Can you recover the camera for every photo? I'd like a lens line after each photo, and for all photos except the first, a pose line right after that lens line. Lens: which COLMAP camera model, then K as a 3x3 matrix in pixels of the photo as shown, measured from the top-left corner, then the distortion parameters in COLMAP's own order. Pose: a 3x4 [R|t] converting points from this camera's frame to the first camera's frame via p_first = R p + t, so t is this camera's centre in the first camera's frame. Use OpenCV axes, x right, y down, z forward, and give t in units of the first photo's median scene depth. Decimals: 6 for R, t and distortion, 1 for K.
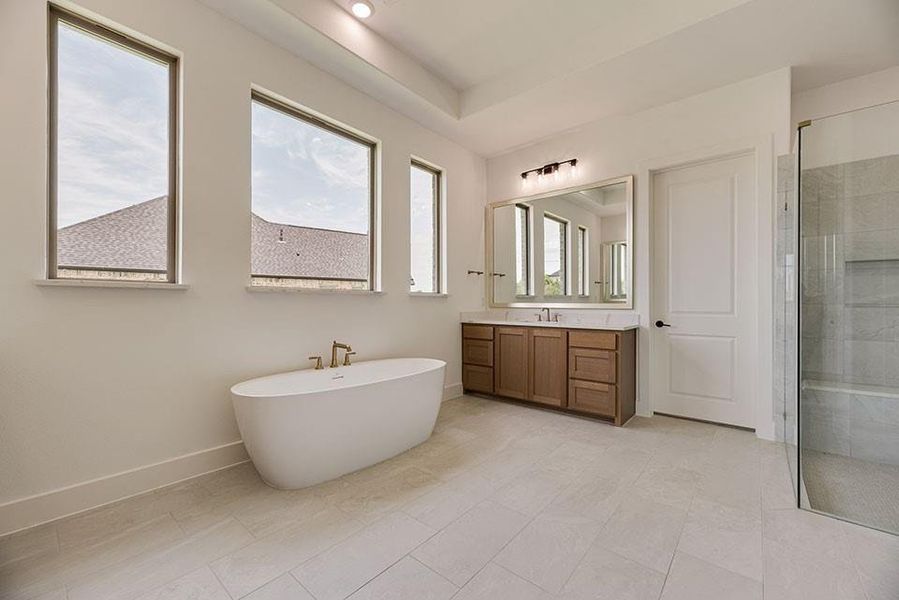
lens RADIAL K [[363.3, 0, 448.3], [0, 363.3, 303.5], [0, 0, 1]] dist [-0.003169, -0.000169]
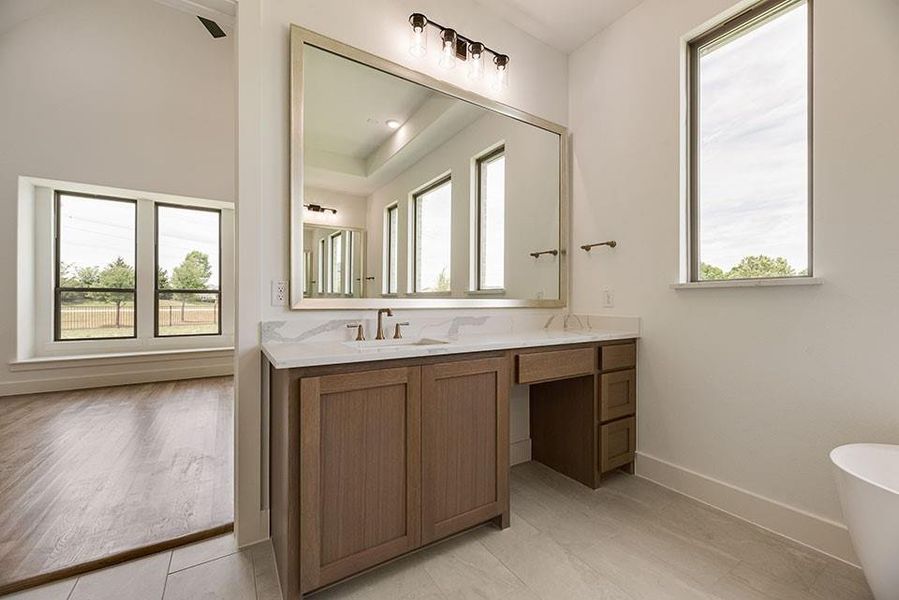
lens RADIAL K [[363.3, 0, 453.2], [0, 363.3, 299.1], [0, 0, 1]] dist [-0.003169, -0.000169]
pose [[-0.308441, -0.007641, -0.951213, 0.206961], [0.001333, 0.999963, -0.008465, -0.005732], [0.951242, -0.003879, -0.308420, 0.620814]]
